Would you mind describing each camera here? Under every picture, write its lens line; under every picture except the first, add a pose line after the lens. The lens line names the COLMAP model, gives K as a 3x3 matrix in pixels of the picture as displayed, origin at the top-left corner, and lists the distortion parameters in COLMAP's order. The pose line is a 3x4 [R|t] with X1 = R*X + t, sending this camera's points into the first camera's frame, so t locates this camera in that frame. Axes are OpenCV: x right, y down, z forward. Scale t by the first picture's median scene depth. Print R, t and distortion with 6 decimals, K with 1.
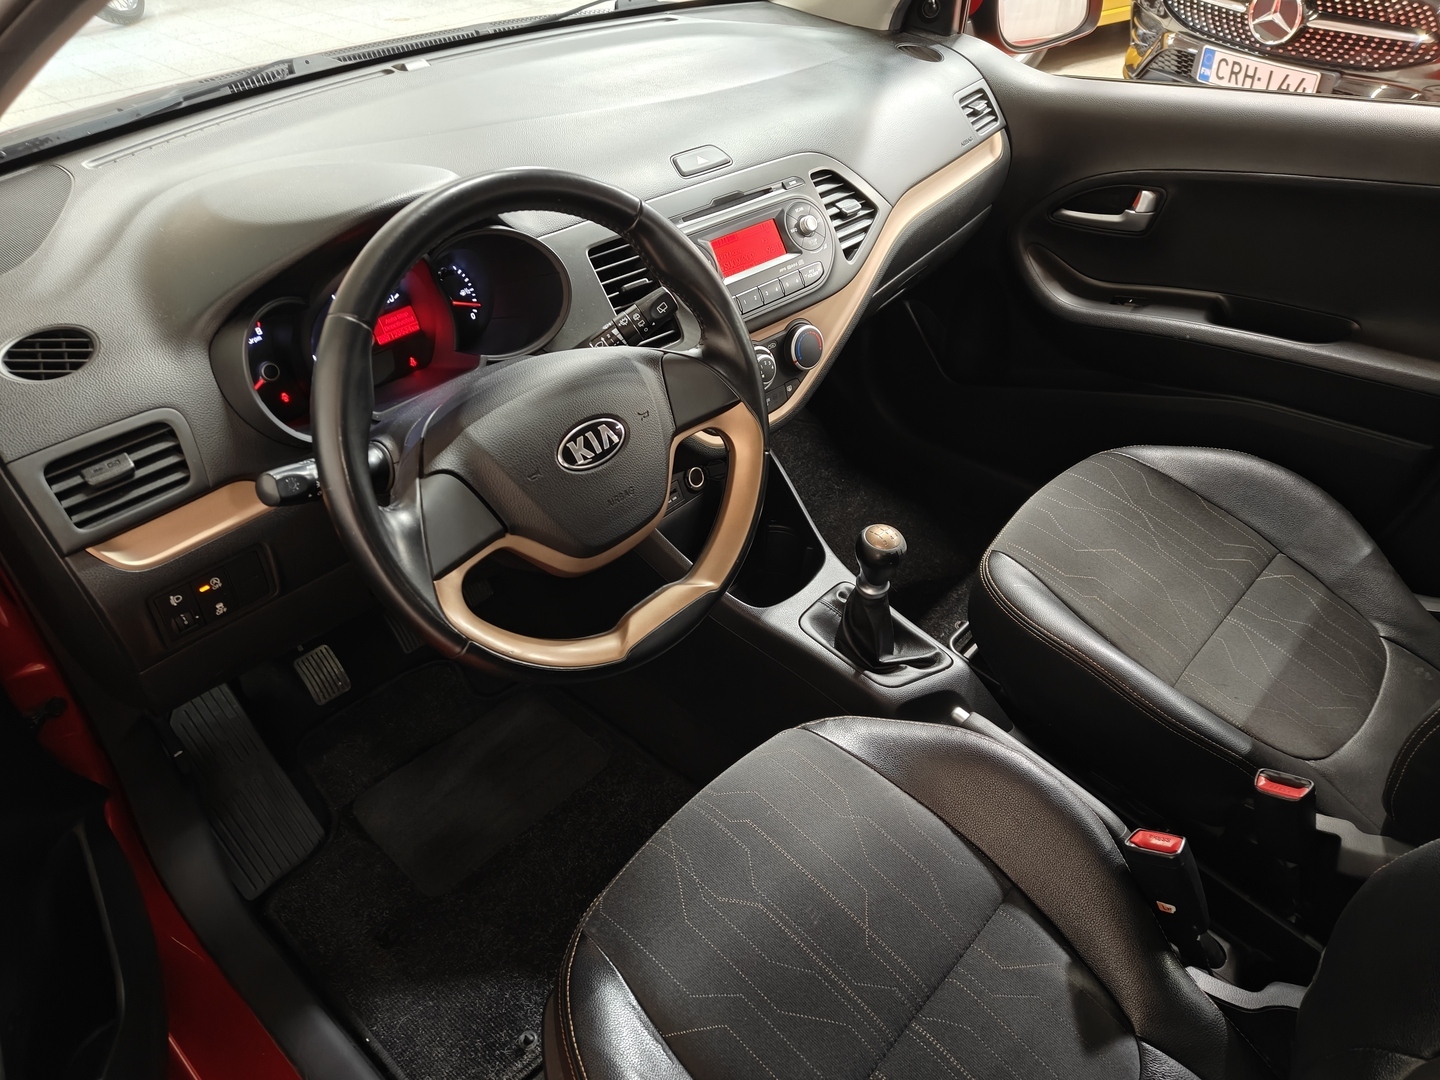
lens RADIAL K [[949.9, 0, 720.0], [0, 949.9, 540.0], [0, 0, 1]] dist [0.062472, 0.000612]
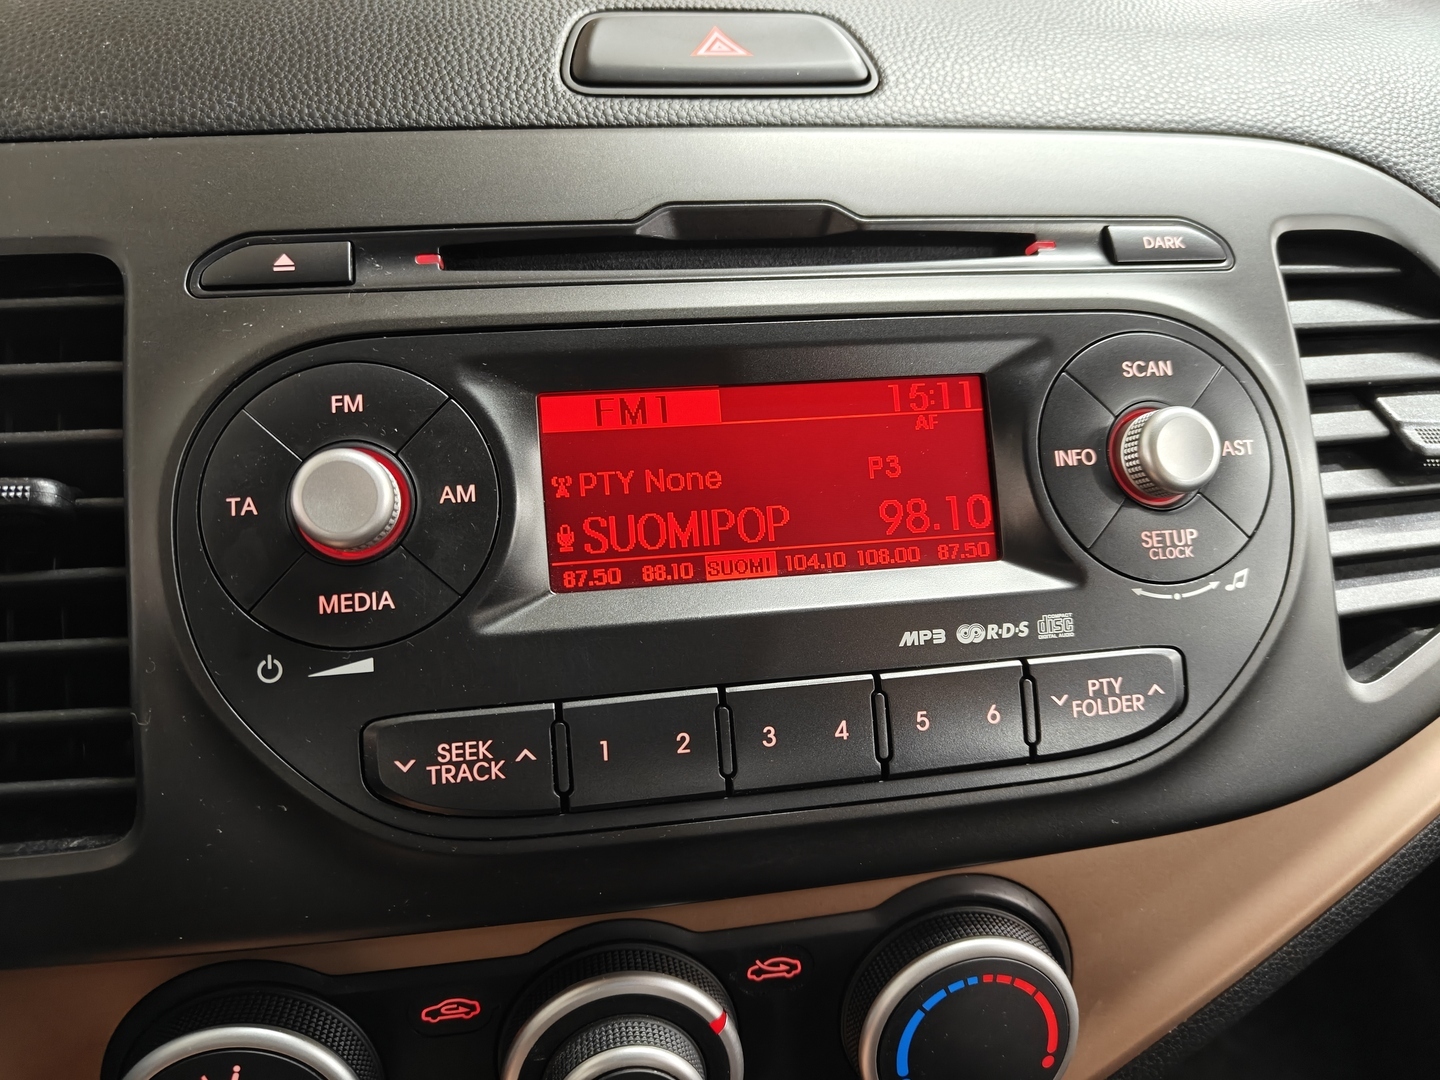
lens RADIAL K [[1013.9, 0, 720.0], [0, 1013.9, 540.0], [0, 0, 1]] dist [0.098481, -0.229897]
pose [[0.848730, 0.305731, -0.431492, 0.106198], [-0.362297, 0.930538, -0.053299, -0.261883], [0.385225, 0.201565, 0.900541, 0.761945]]
